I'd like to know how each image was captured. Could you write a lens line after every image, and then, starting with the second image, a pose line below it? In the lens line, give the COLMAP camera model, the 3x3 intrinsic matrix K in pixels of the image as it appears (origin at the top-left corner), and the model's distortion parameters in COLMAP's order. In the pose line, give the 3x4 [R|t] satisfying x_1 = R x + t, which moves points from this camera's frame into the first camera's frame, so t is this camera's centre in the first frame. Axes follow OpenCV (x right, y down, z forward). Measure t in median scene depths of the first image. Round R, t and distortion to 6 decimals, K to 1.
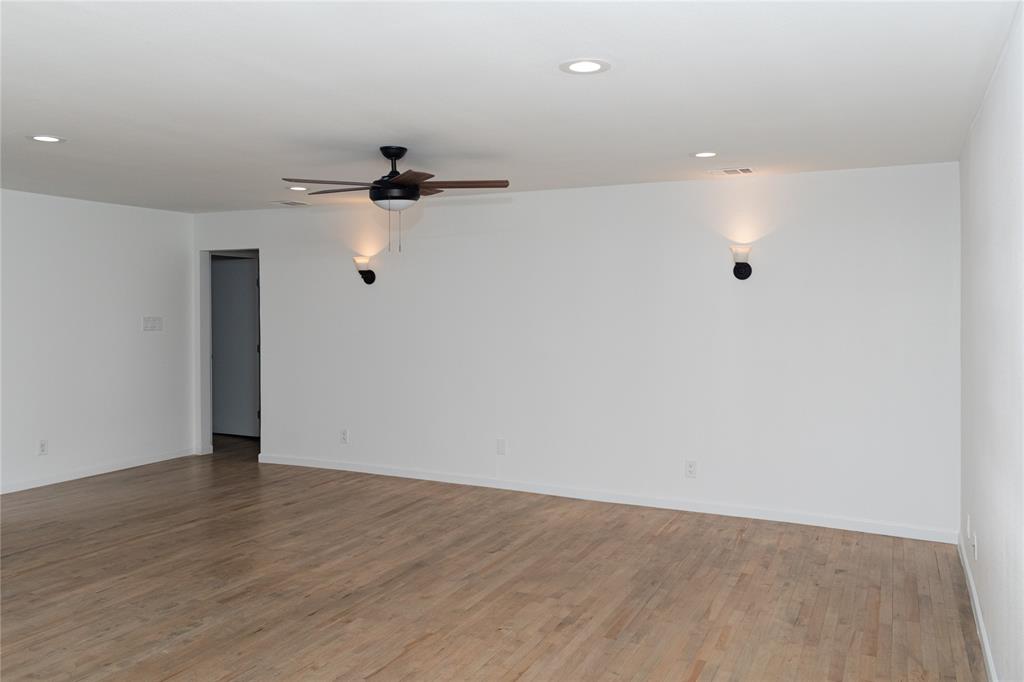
lens RADIAL K [[828.9, 0, 490.0], [0, 828.9, 307.8], [0, 0, 1]] dist [0.004781, -0.000100]
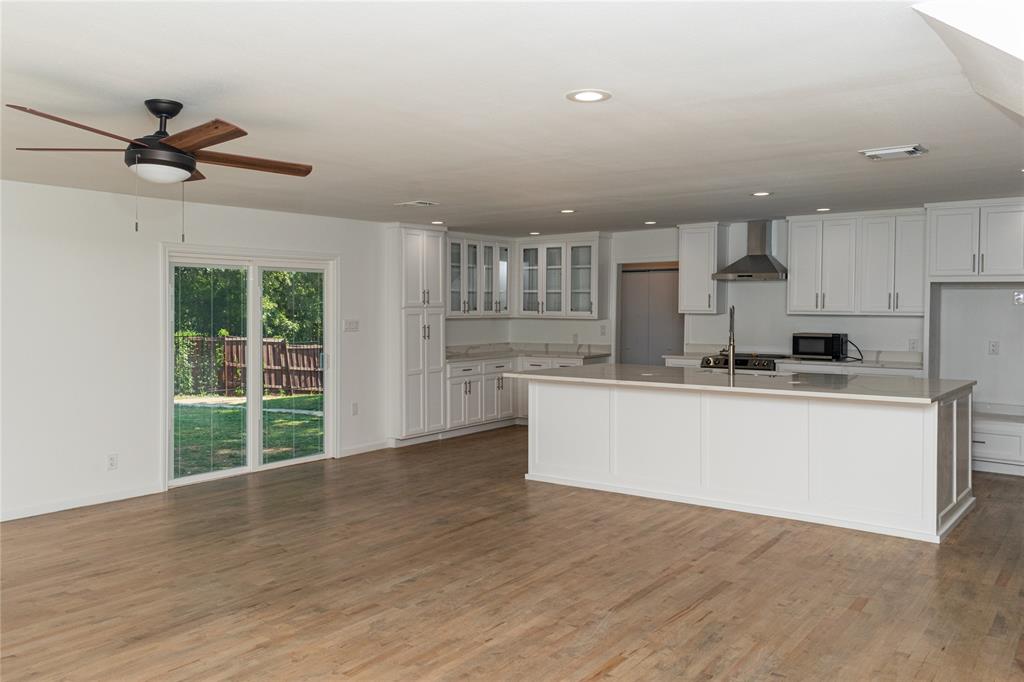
lens RADIAL K [[828.9, 0, 490.0], [0, 828.9, 307.8], [0, 0, 1]] dist [0.004781, -0.000100]
pose [[-0.984853, -0.006222, 0.173281, -0.613604], [-0.006054, 0.999981, 0.001498, -0.010787], [-0.173287, 0.000426, -0.984871, 1.907622]]
